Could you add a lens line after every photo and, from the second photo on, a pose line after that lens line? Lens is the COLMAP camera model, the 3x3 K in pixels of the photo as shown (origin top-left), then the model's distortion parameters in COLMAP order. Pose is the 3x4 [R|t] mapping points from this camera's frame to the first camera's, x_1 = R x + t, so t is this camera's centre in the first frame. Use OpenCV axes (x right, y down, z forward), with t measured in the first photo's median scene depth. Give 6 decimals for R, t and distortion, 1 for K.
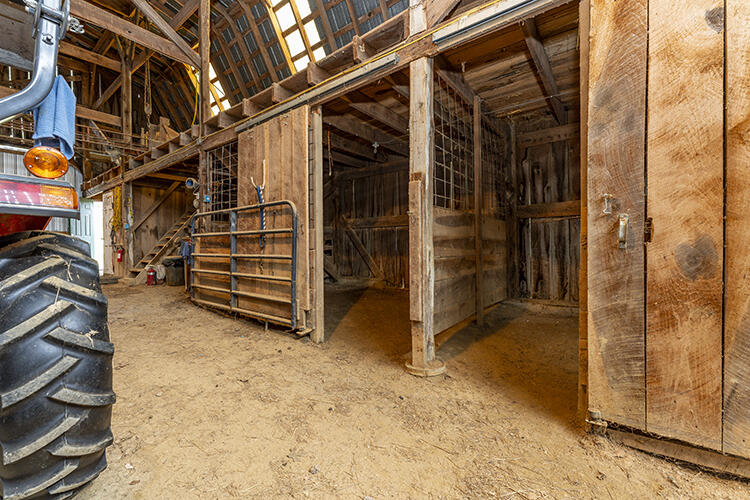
lens RADIAL K [[315.7, 0, 375.0], [0, 315.7, 250.0], [0, 0, 1]] dist [-0.000455, -0.000166]
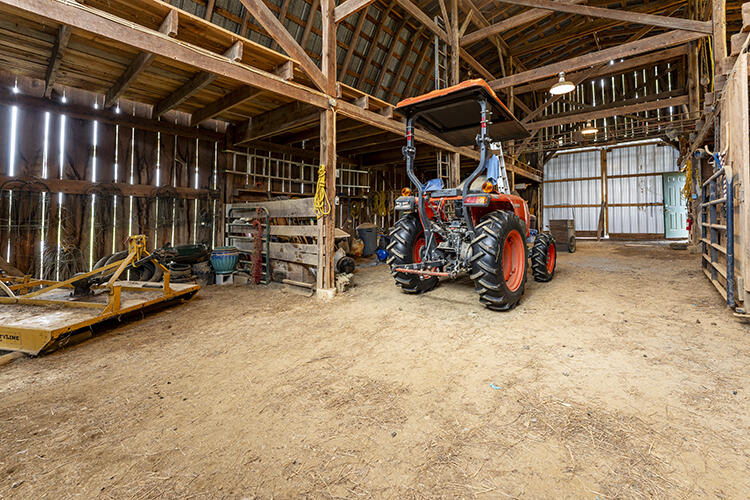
lens RADIAL K [[315.7, 0, 375.0], [0, 315.7, 250.0], [0, 0, 1]] dist [-0.000455, -0.000166]
pose [[-0.076817, 0.102533, -0.991759, 1.418773], [-0.009179, 0.994583, 0.103536, 0.005000], [0.997003, 0.017056, -0.075460, 0.122378]]
